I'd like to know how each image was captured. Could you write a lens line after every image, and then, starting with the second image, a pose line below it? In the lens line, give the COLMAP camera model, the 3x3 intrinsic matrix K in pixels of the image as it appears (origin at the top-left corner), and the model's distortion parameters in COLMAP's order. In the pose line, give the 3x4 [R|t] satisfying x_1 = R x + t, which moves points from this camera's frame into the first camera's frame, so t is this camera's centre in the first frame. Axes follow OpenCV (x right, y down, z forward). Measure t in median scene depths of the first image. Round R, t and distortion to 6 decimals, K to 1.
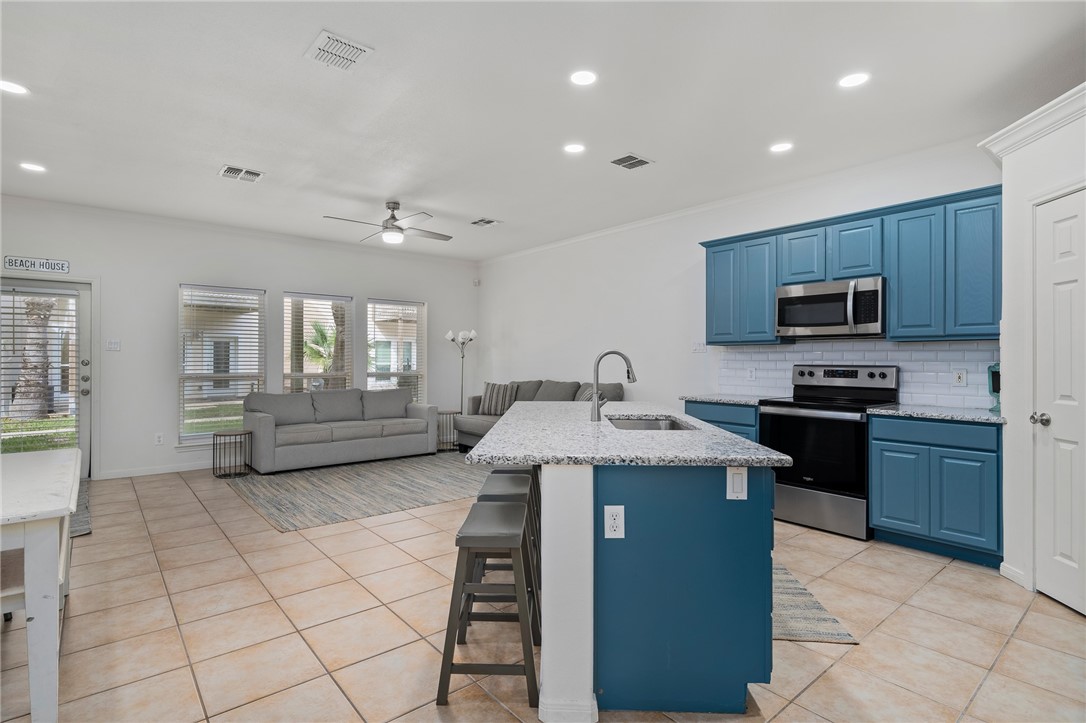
lens RADIAL K [[537.6, 0, 532.6], [0, 537.6, 354.3], [0, 0, 1]] dist [0.001762, 0.001788]
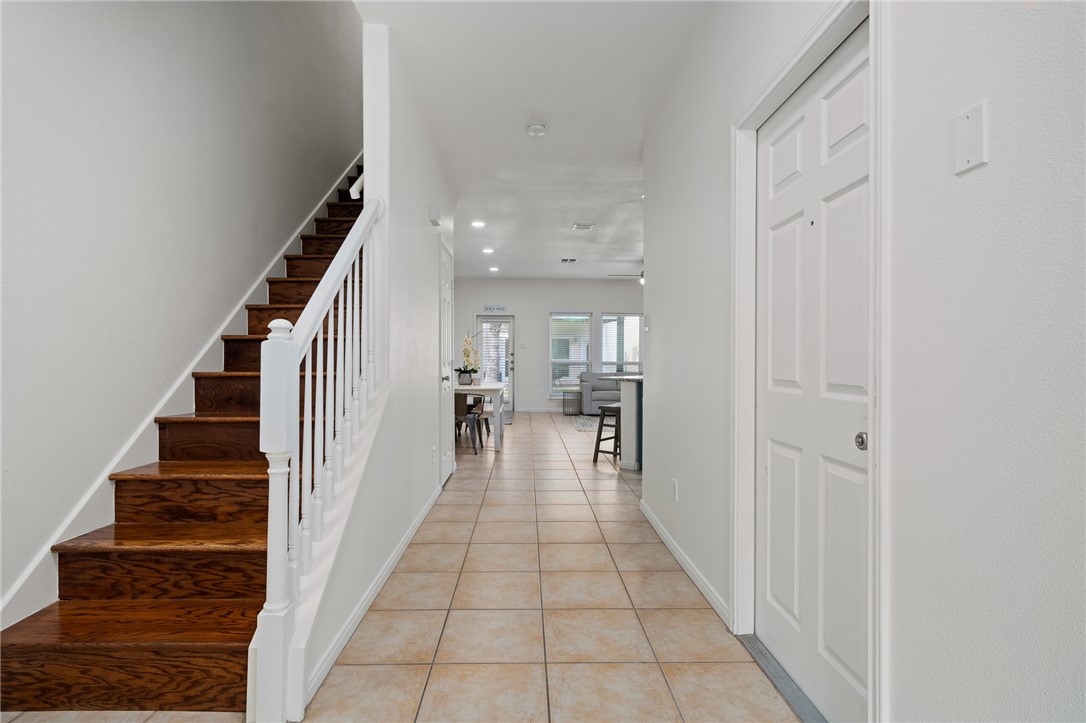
lens RADIAL K [[537.6, 0, 536.6], [0, 537.6, 360.9], [0, 0, 1]] dist [0.001762, 0.001788]
pose [[0.787928, 0.004943, -0.615748, 0.567948], [0.001464, 0.999950, 0.009900, 0.021359], [0.615766, -0.008702, 0.787881, -0.625795]]
